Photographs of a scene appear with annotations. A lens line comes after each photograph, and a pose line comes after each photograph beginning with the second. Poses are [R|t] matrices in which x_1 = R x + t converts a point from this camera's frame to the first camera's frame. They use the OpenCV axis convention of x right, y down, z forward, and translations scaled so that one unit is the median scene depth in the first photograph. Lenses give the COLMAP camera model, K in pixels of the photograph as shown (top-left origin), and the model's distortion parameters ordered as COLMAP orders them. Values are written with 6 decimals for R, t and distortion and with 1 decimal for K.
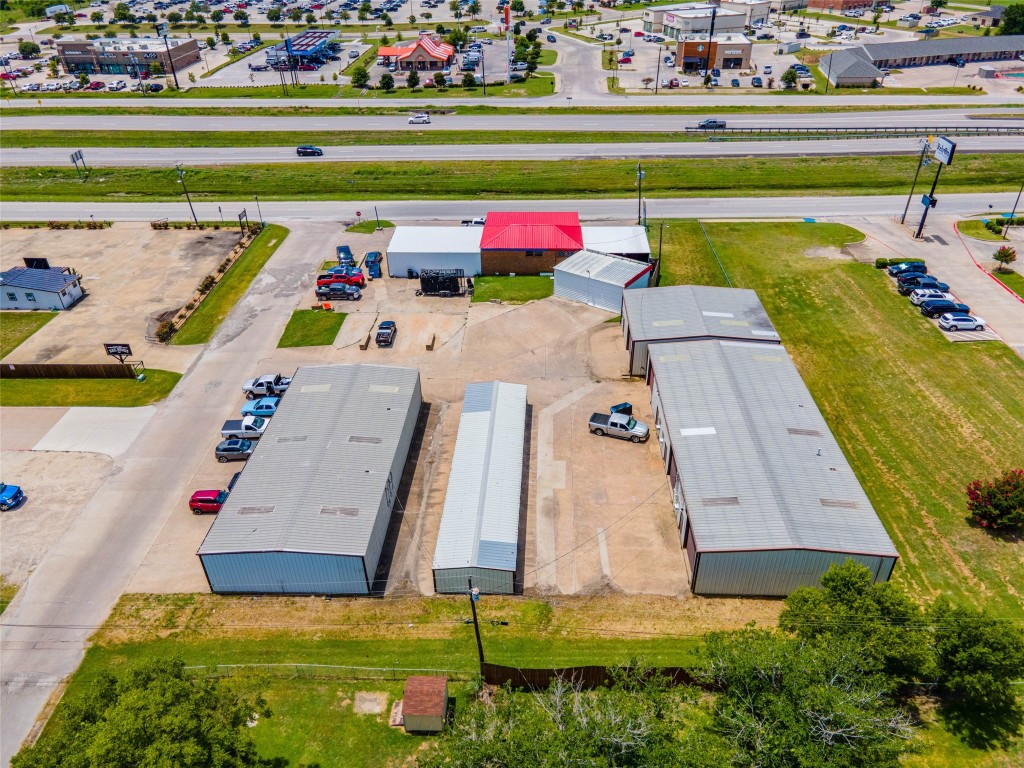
lens RADIAL K [[753.2, 0, 513.5], [0, 753.2, 387.6], [0, 0, 1]] dist [0.007984, 0.065874]
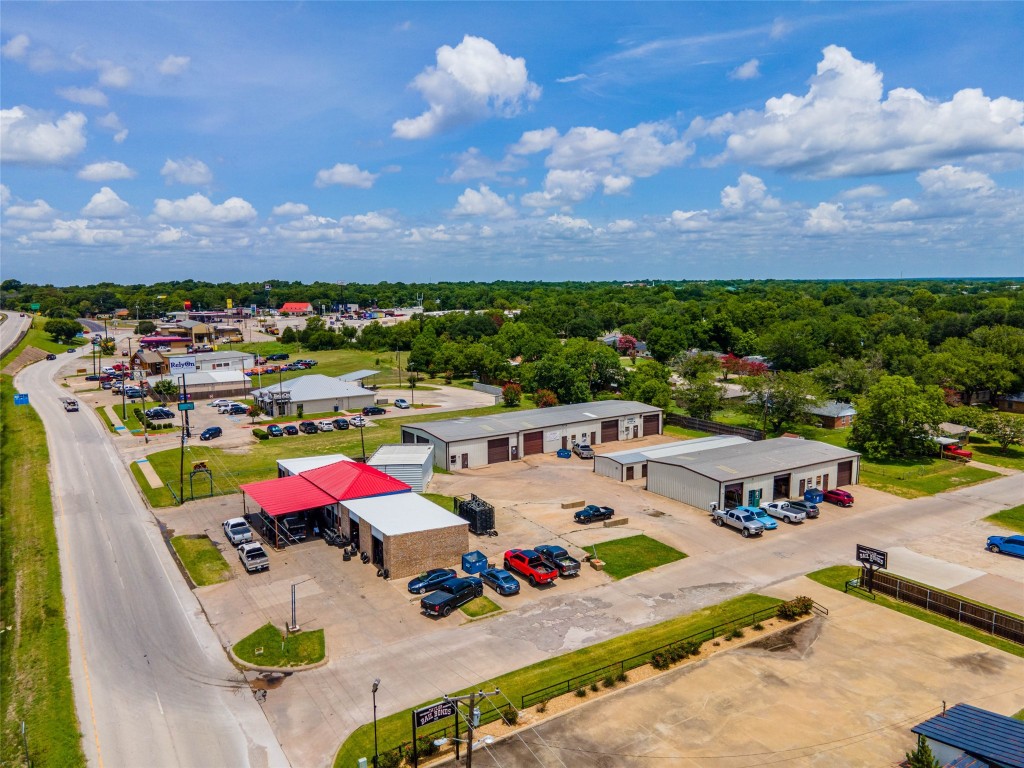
lens RADIAL K [[753.2, 0, 513.5], [0, 753.2, 387.6], [0, 0, 1]] dist [0.007984, 0.065874]
pose [[-0.567856, -0.097559, 0.817326, -0.763914], [0.461856, 0.784151, 0.414484, -0.559303], [-0.681343, 0.612854, -0.400226, 1.191873]]
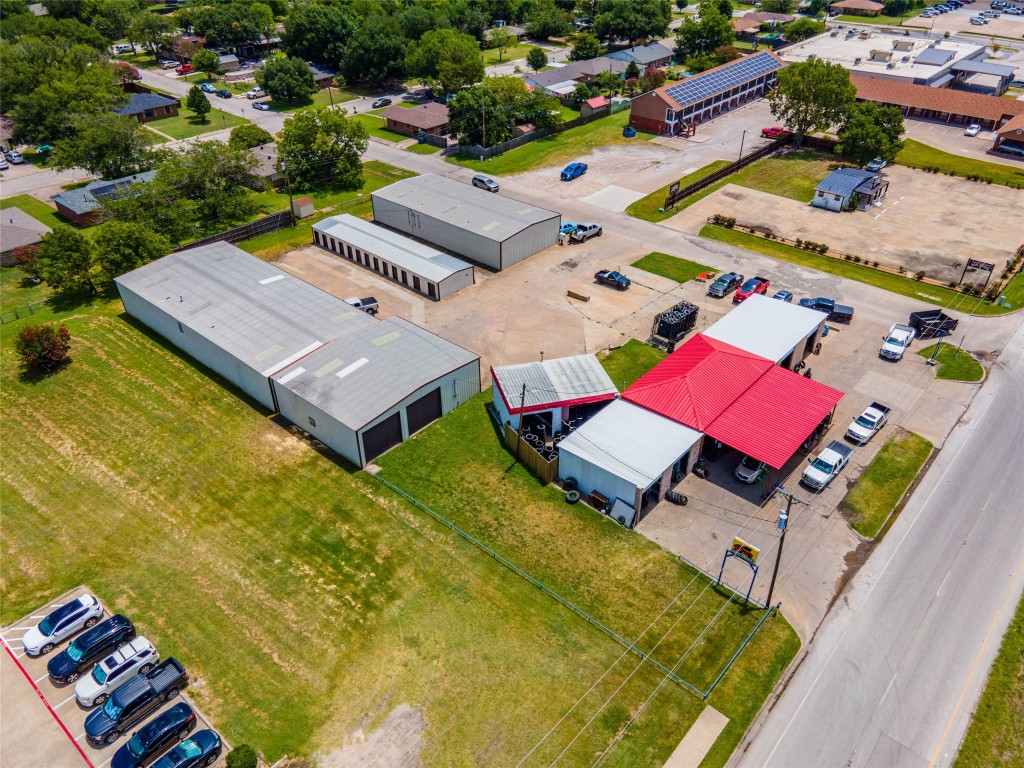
lens RADIAL K [[753.2, 0, 513.5], [0, 753.2, 387.6], [0, 0, 1]] dist [0.007984, 0.065874]
pose [[-0.632553, 0.457367, -0.625054, 0.572568], [-0.410818, 0.486014, 0.771374, -0.669697], [0.656586, 0.744719, -0.119535, 1.015688]]
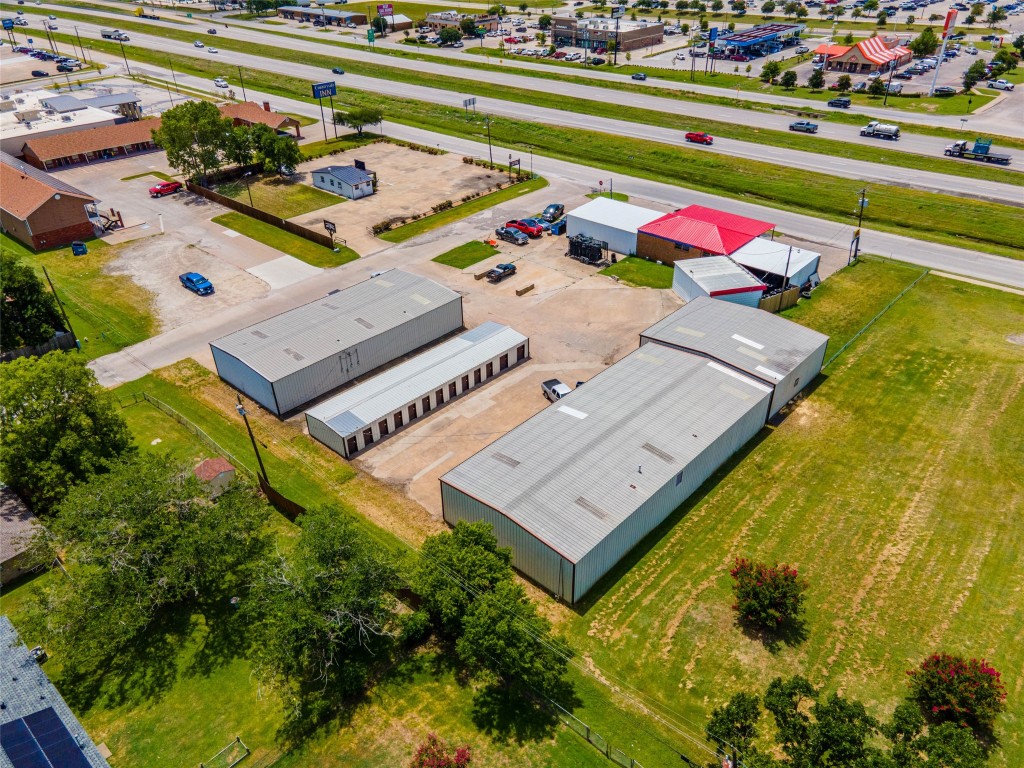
lens RADIAL K [[753.2, 0, 513.5], [0, 753.2, 387.6], [0, 0, 1]] dist [0.007984, 0.065874]
pose [[0.762356, 0.352208, -0.542921, 0.473609], [-0.348681, 0.930295, 0.113899, -0.040617], [0.545193, 0.102474, 0.832024, 0.058012]]
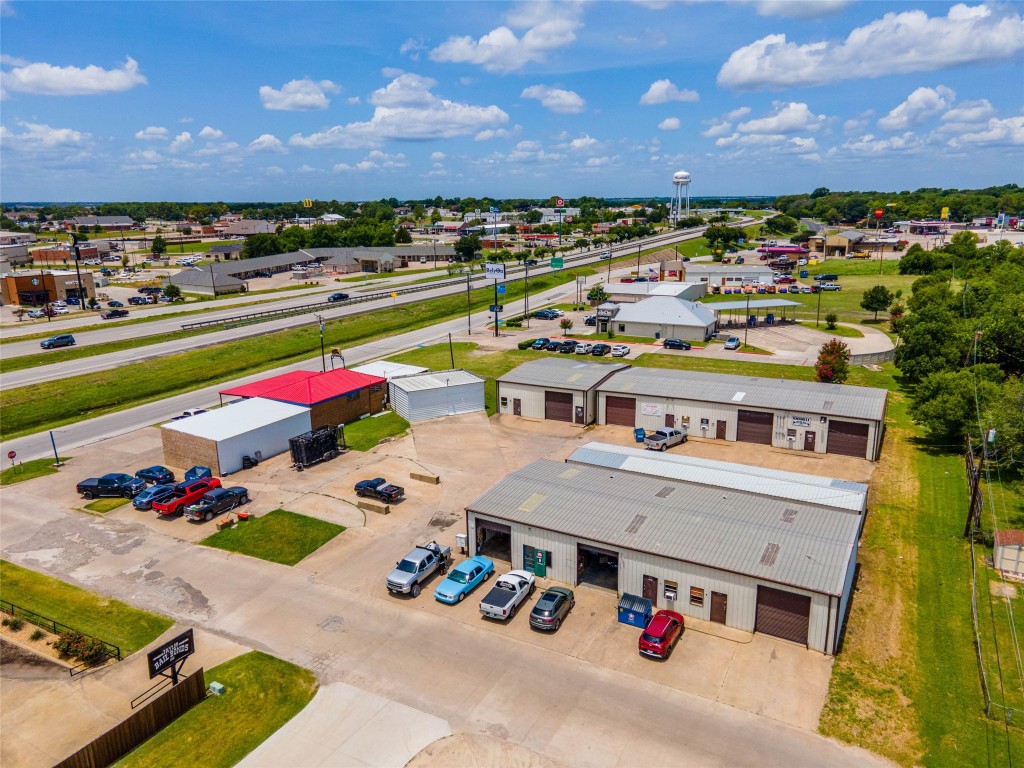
lens RADIAL K [[753.2, 0, 513.5], [0, 753.2, 387.6], [0, 0, 1]] dist [0.007984, 0.065874]
pose [[0.447682, -0.212569, 0.868559, -0.663467], [0.492642, 0.869257, -0.041182, -0.057460], [-0.746247, 0.446325, 0.493871, 0.419918]]
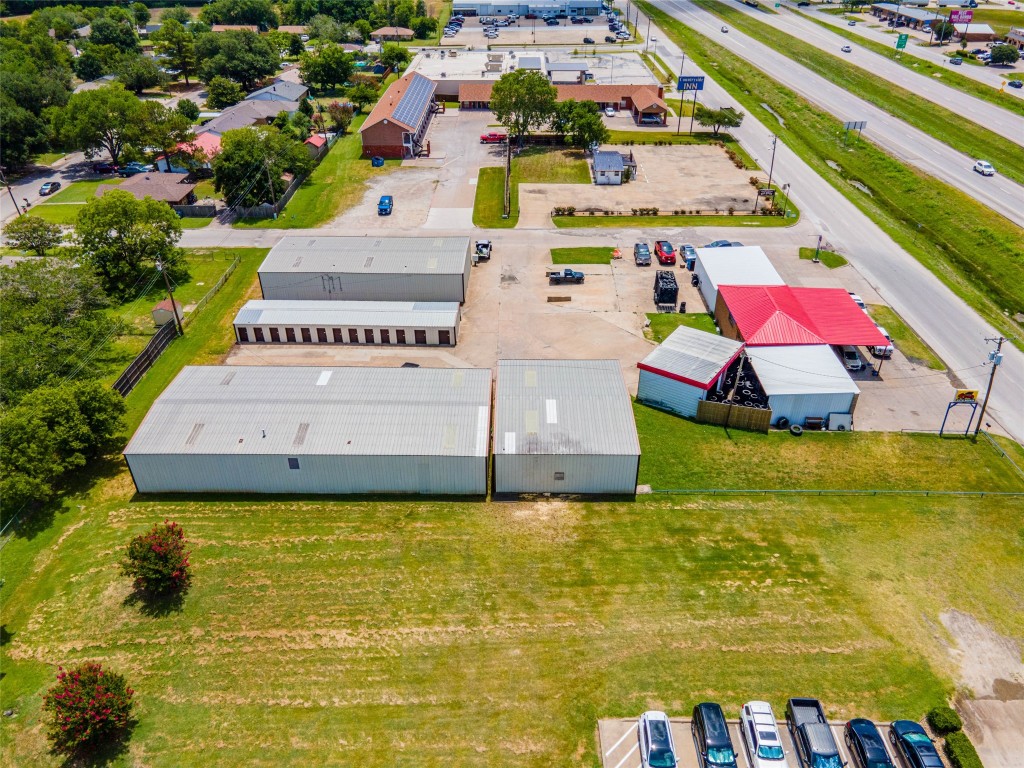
lens RADIAL K [[753.2, 0, 513.5], [0, 753.2, 387.6], [0, 0, 1]] dist [0.007984, 0.065874]
pose [[0.023211, 0.553337, -0.832634, 0.760584], [-0.542067, 0.706768, 0.454580, -0.376478], [0.840015, 0.440792, 0.316350, 0.574408]]
